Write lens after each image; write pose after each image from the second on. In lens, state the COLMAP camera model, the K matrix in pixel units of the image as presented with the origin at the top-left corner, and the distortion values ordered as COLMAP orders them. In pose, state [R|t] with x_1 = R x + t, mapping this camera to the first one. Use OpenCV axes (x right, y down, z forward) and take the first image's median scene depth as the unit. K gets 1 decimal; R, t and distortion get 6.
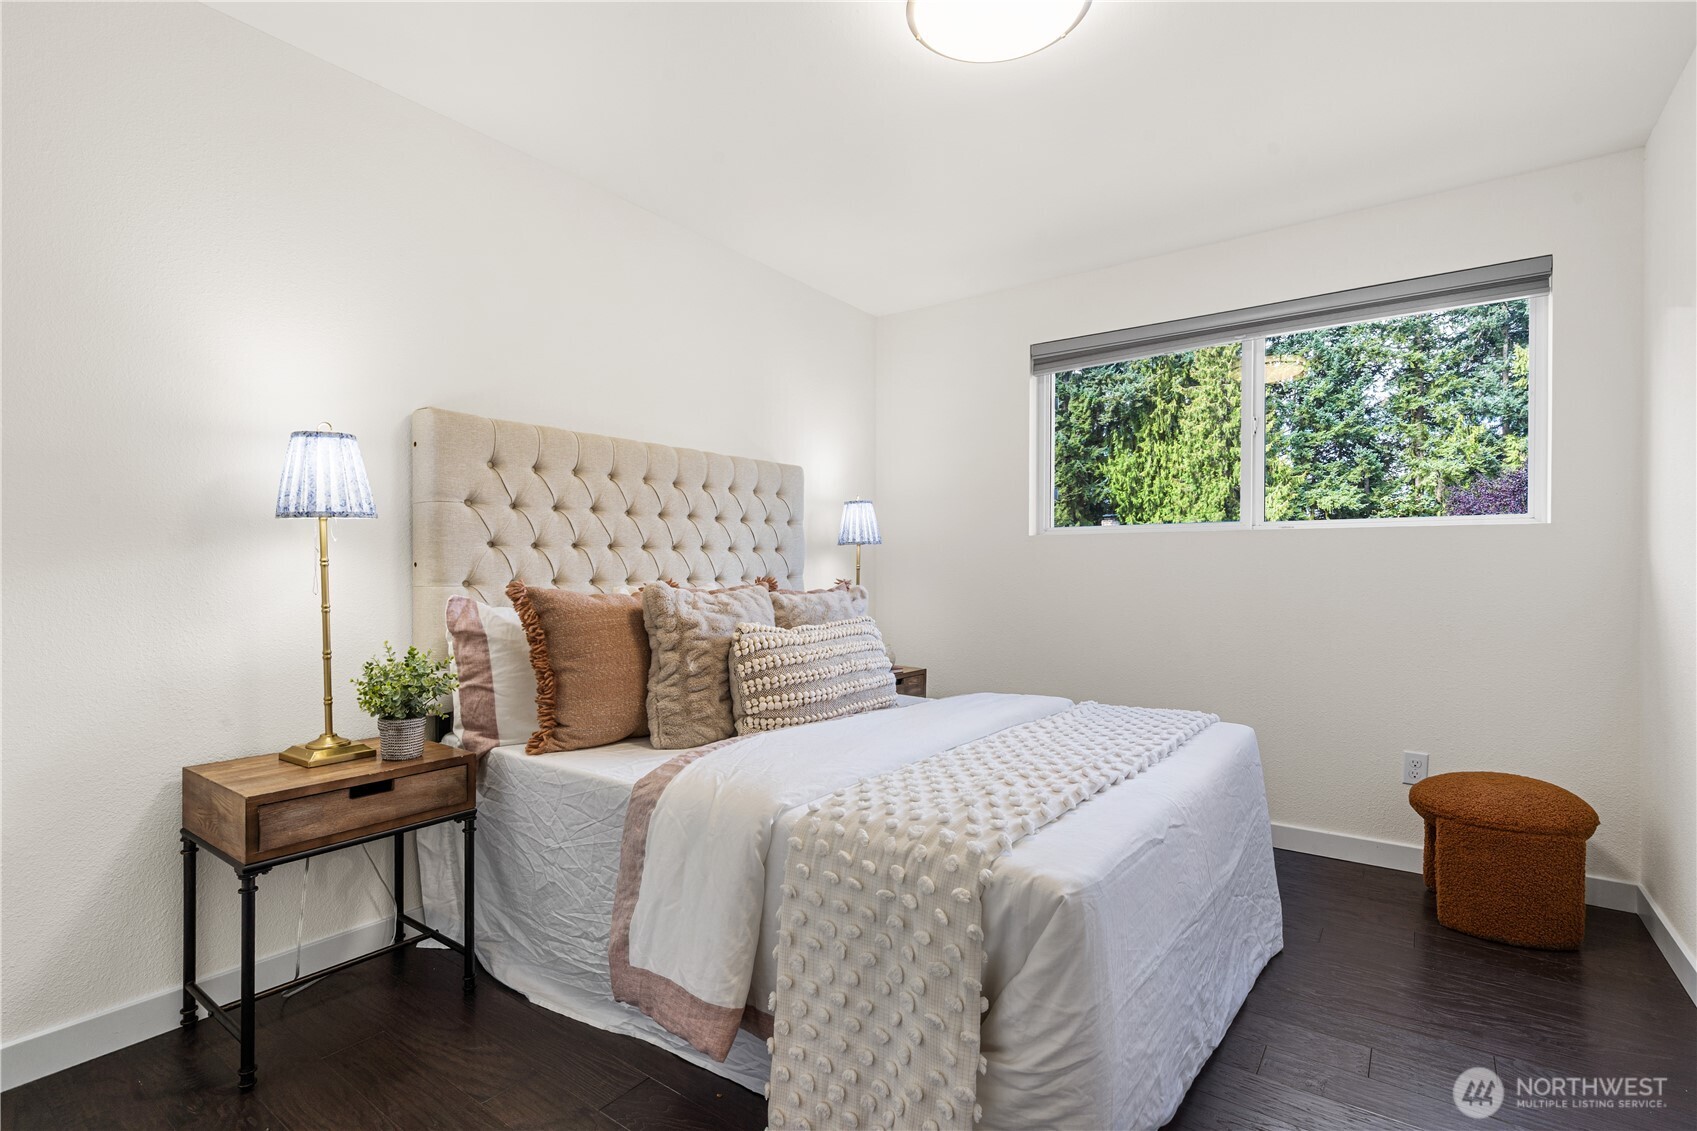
lens RADIAL K [[779.0, 0, 851.1], [0, 779.0, 561.9], [0, 0, 1]] dist [-0.002166, -0.000101]
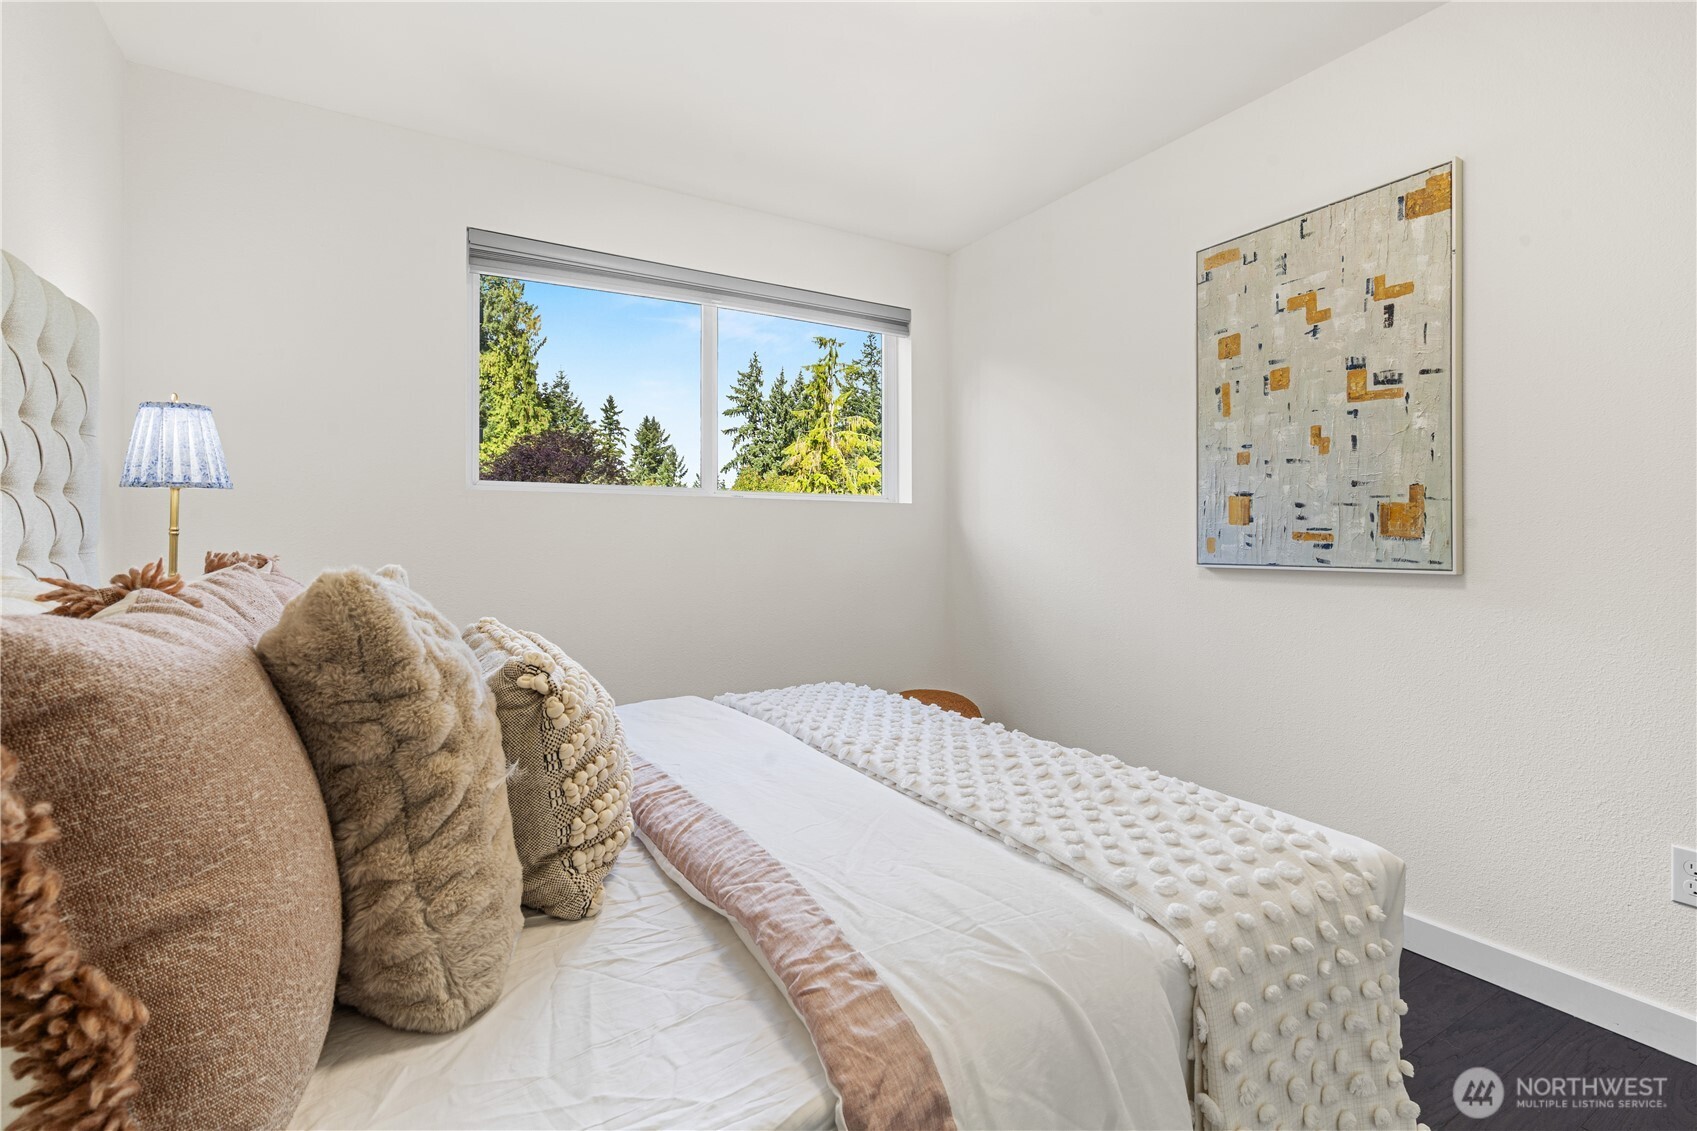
lens RADIAL K [[768.8, 0, 847.6], [0, 768.8, 534.7], [0, 0, 1]] dist [0.000495, 0.000119]
pose [[0.402646, 0.002874, 0.915351, -0.488896], [-0.010812, 0.999940, 0.001616, 0.006490], [-0.915292, -0.010548, 0.402653, 0.669679]]
